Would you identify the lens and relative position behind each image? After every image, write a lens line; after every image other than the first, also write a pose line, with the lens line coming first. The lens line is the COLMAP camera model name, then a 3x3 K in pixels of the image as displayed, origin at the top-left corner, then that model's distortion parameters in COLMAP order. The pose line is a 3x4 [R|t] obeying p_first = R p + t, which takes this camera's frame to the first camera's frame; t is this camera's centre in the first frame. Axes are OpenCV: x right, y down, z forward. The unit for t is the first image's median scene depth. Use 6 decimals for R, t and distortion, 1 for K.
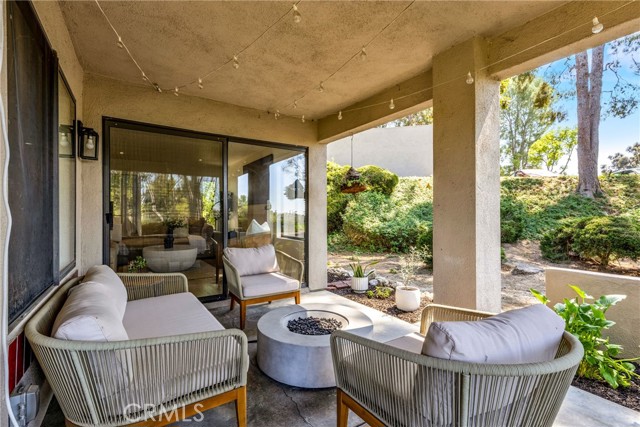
lens RADIAL K [[288.9, 0, 315.8], [0, 288.9, 212.8], [0, 0, 1]] dist [0.002766, -0.000089]
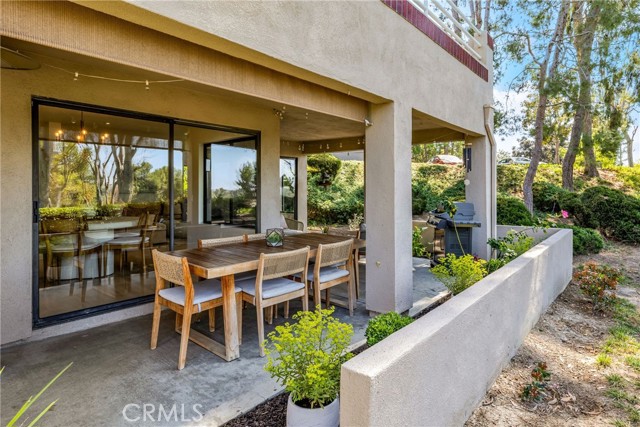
lens RADIAL K [[351.9, 0, 343.6], [0, 351.9, 187.9], [0, 0, 1]] dist [-0.006970, 0.001052]
pose [[0.954163, 0.002968, 0.299273, -0.161062], [-0.003248, 0.999995, 0.000439, -0.021454], [-0.299270, -0.001391, 0.954167, -0.440156]]
